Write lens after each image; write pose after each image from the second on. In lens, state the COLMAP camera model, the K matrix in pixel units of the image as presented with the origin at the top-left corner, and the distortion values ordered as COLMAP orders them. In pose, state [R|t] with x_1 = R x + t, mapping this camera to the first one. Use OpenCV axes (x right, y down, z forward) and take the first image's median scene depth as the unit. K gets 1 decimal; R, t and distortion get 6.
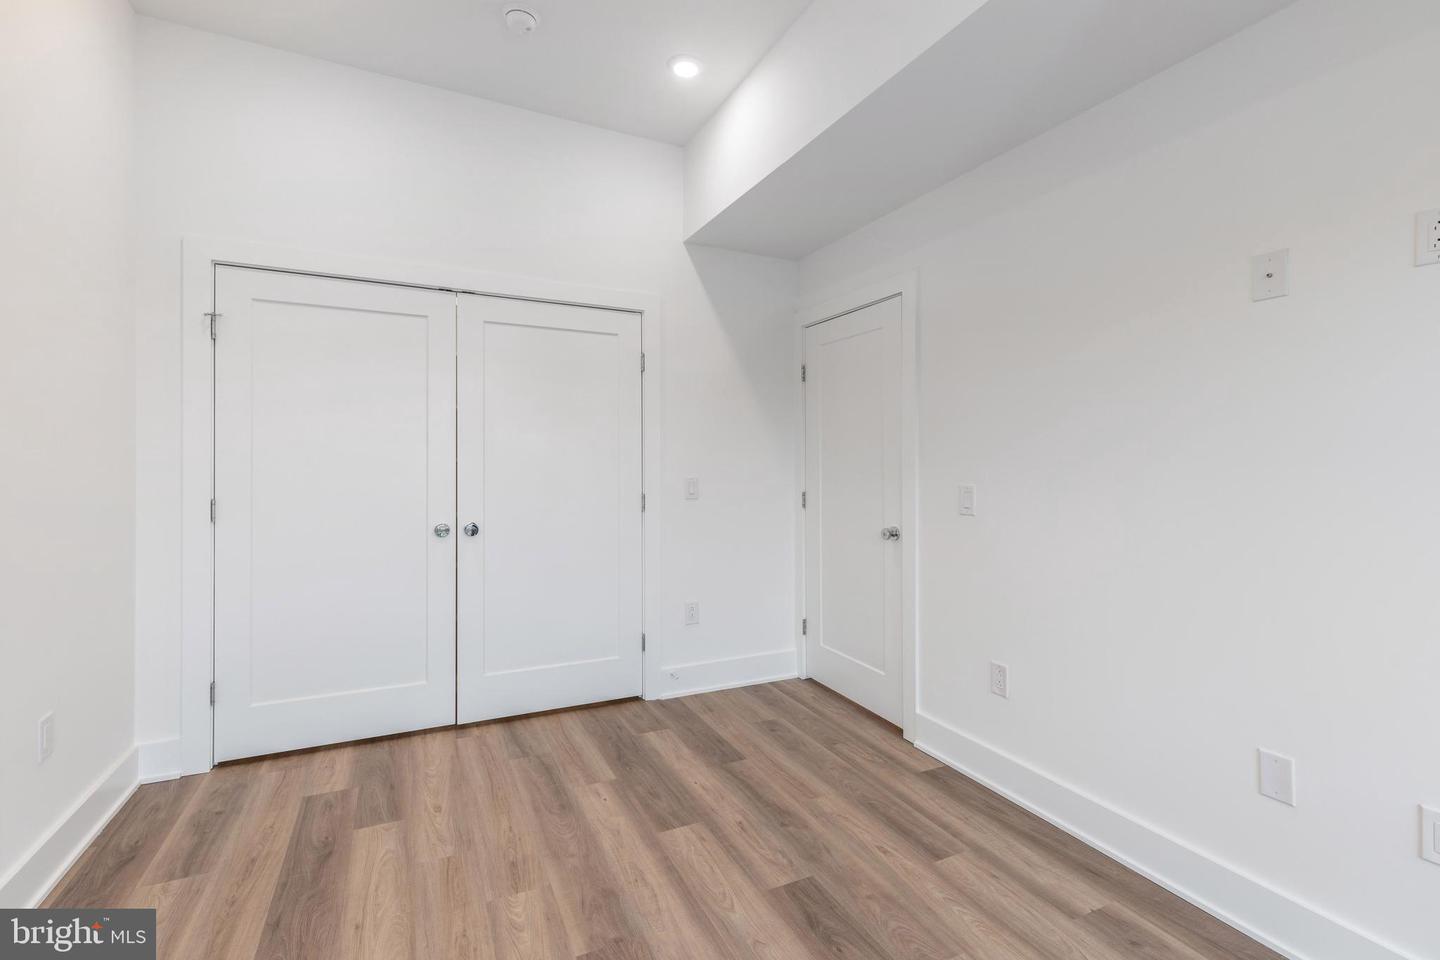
lens RADIAL K [[635.1, 0, 724.7], [0, 635.1, 456.4], [0, 0, 1]] dist [0.000562, 0.000062]
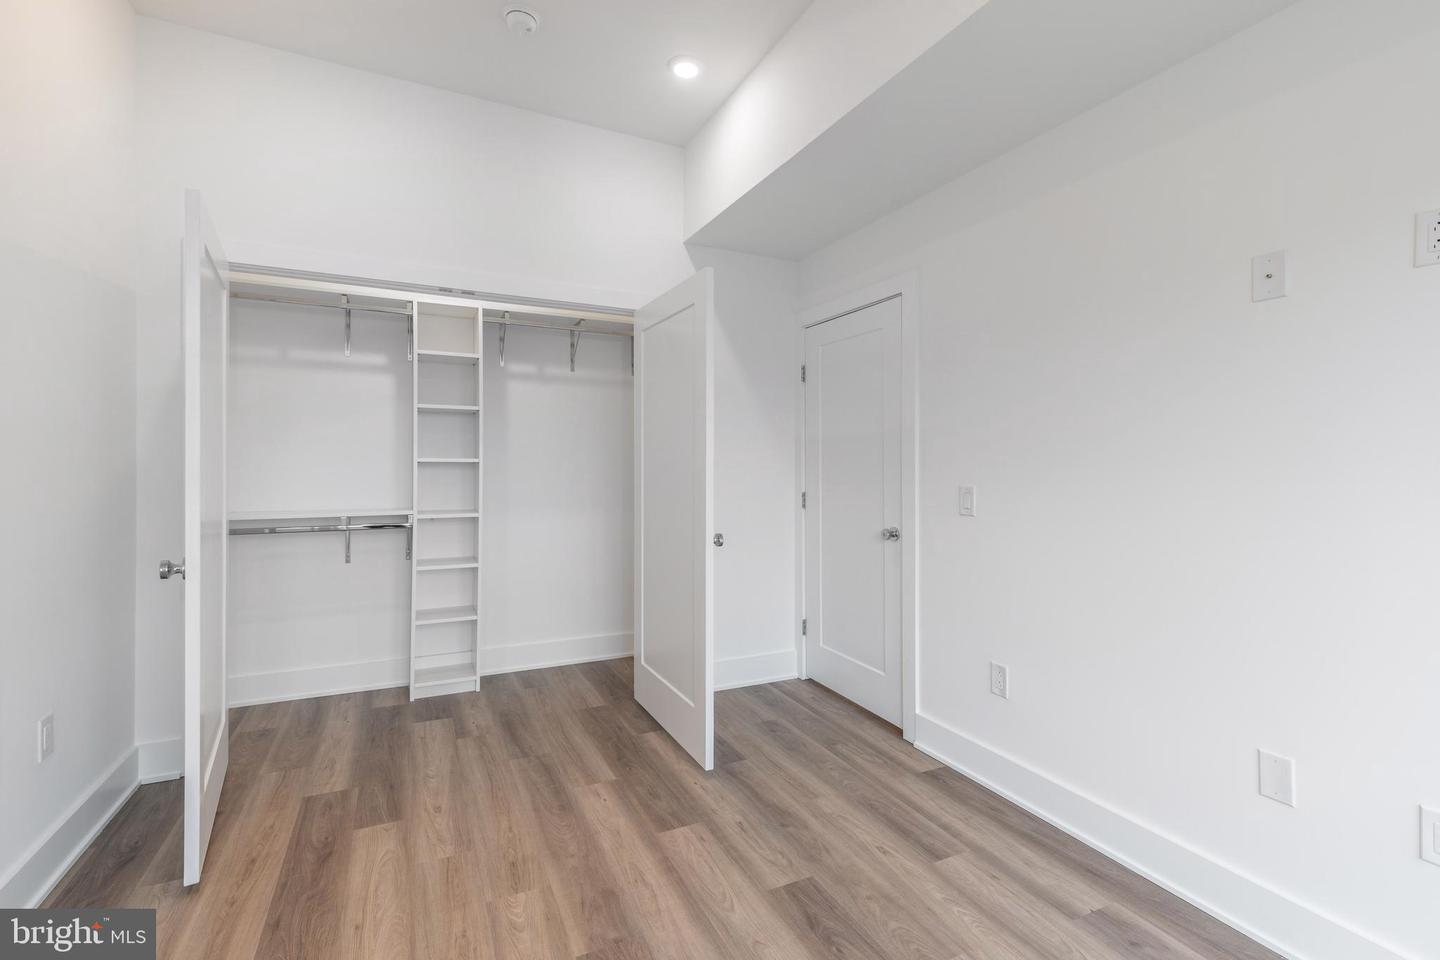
lens RADIAL K [[633.3, 0, 723.5], [0, 633.3, 456.5], [0, 0, 1]] dist [-0.000429, -0.000072]
pose [[1.000000, 0.000700, -0.000255, -0.001944], [-0.000700, 1.000000, -0.000216, 0.000018], [0.000255, 0.000216, 1.000000, 0.003859]]
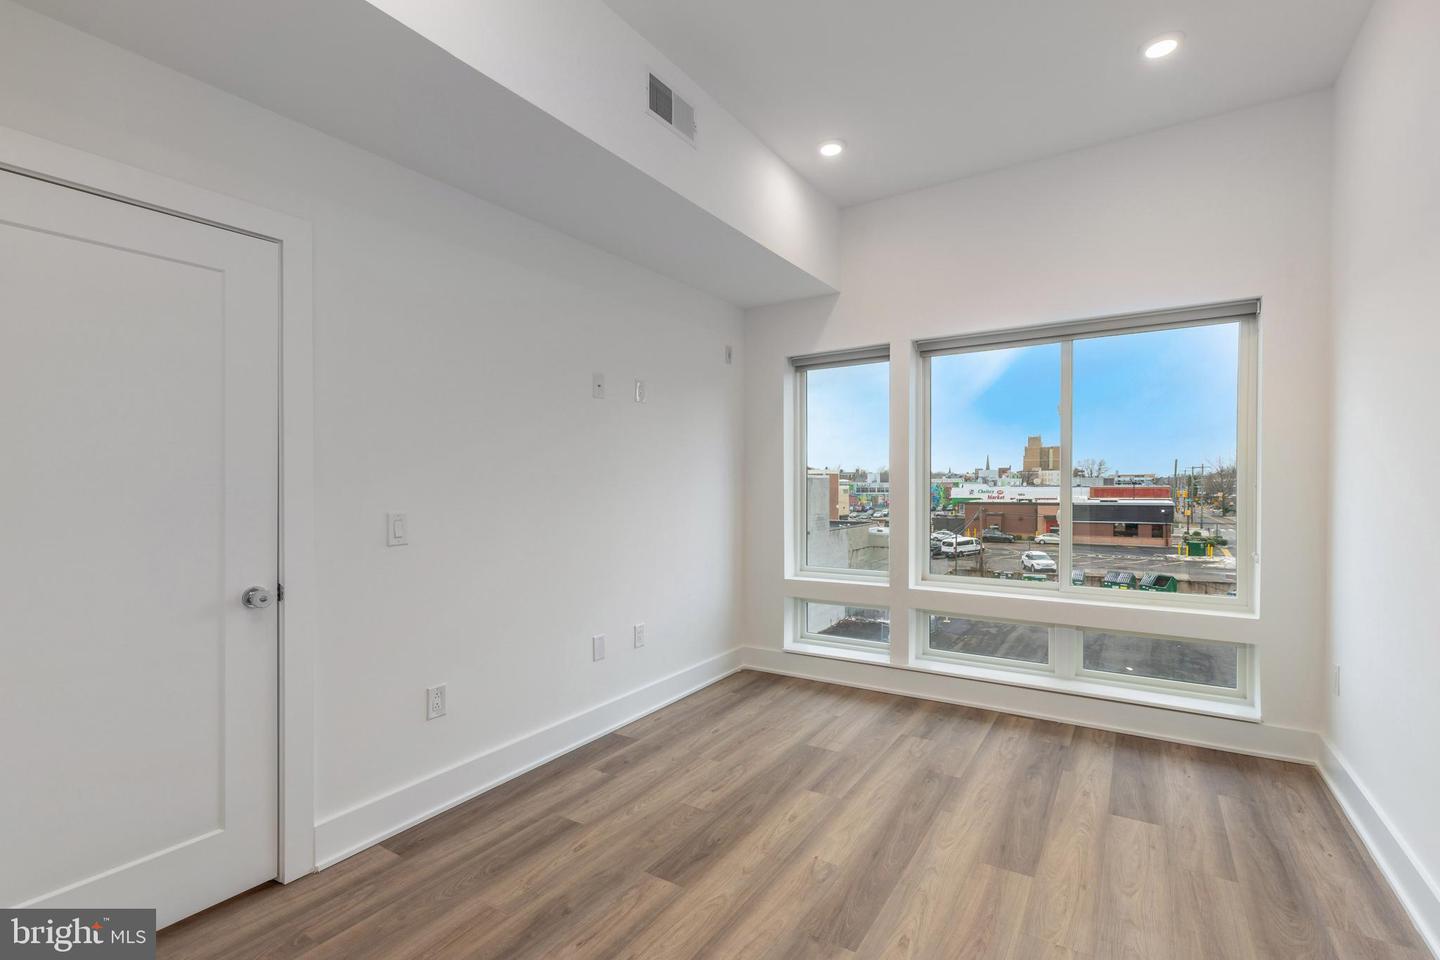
lens RADIAL K [[659.8, 0, 720.0], [0, 659.8, 480.0], [0, 0, 1]] dist [0.000096, 0.000012]
pose [[-0.512391, 0.001562, 0.858751, -0.980513], [-0.002782, 0.999990, -0.003479, 0.002941], [-0.858748, -0.004171, -0.512381, 1.620140]]
